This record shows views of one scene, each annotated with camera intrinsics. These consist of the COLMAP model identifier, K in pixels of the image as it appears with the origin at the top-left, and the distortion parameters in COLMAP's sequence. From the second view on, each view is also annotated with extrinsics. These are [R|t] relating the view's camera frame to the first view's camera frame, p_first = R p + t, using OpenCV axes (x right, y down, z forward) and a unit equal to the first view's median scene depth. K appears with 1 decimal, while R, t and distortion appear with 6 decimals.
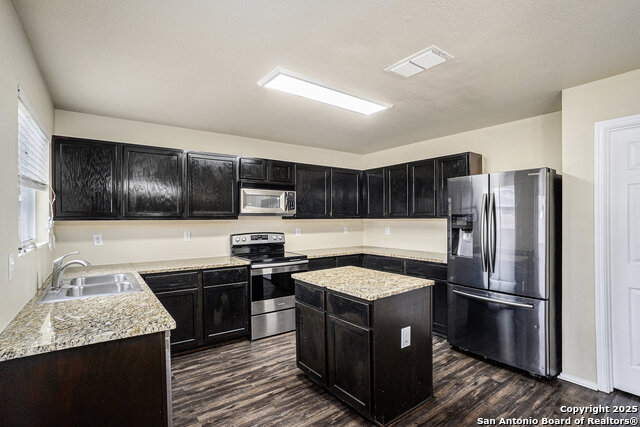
lens RADIAL K [[312.9, 0, 319.8], [0, 312.9, 228.5], [0, 0, 1]] dist [-0.037449, 0.000446]
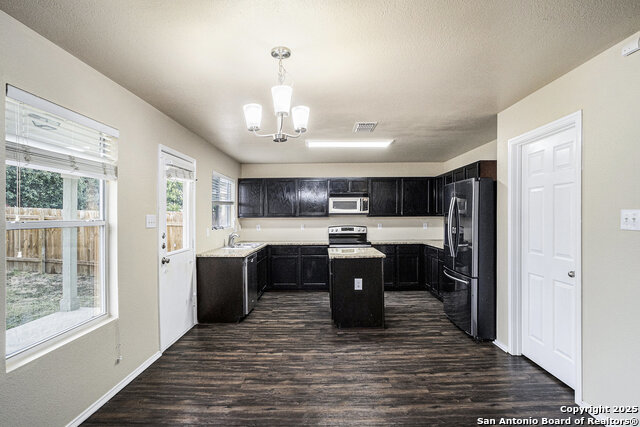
lens RADIAL K [[316.0, 0, 319.3], [0, 316.0, 222.7], [0, 0, 1]] dist [-0.043493, 0.001580]
pose [[0.797392, 0.009531, -0.603386, 0.762242], [-0.014521, 0.999889, -0.003396, 0.006348], [0.603287, 0.011469, 0.797442, -0.365098]]
